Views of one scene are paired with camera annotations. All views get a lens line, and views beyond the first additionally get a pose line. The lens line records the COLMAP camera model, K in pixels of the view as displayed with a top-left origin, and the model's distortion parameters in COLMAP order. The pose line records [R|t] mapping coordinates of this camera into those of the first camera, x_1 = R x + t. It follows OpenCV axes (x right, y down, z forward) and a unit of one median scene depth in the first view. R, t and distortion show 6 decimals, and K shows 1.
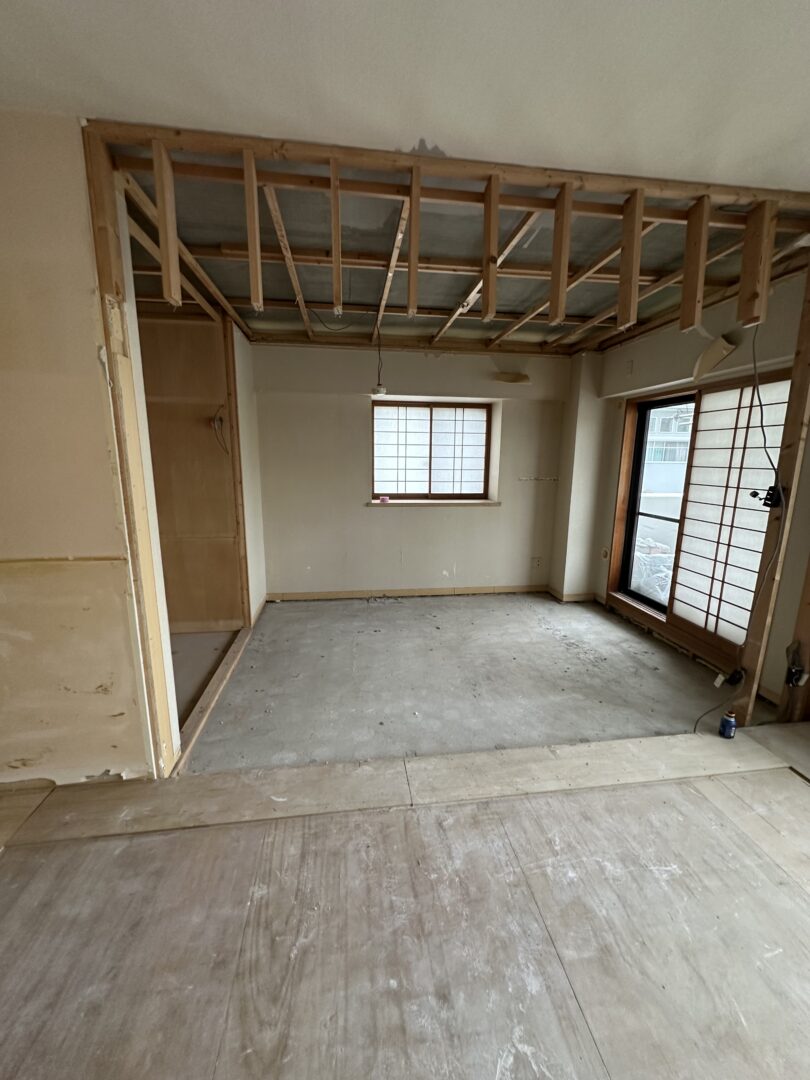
lens RADIAL K [[430.1, 0, 405.0], [0, 430.1, 540.0], [0, 0, 1]] dist [-0.002246, -0.000440]
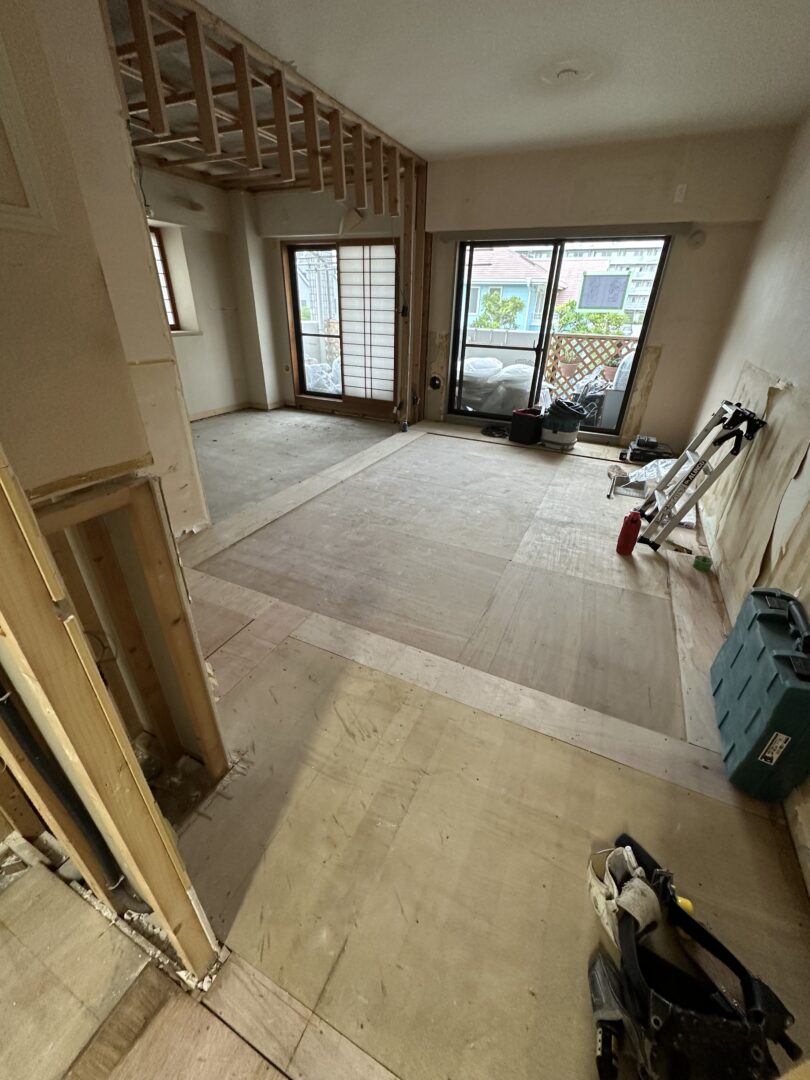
lens RADIAL K [[430.1, 0, 405.0], [0, 430.1, 540.0], [0, 0, 1]] dist [-0.002246, -0.000440]
pose [[0.550268, -0.396971, 0.734588, -0.758033], [0.139718, 0.911130, 0.387714, 0.070762], [-0.823216, -0.110711, 0.556829, -0.209143]]
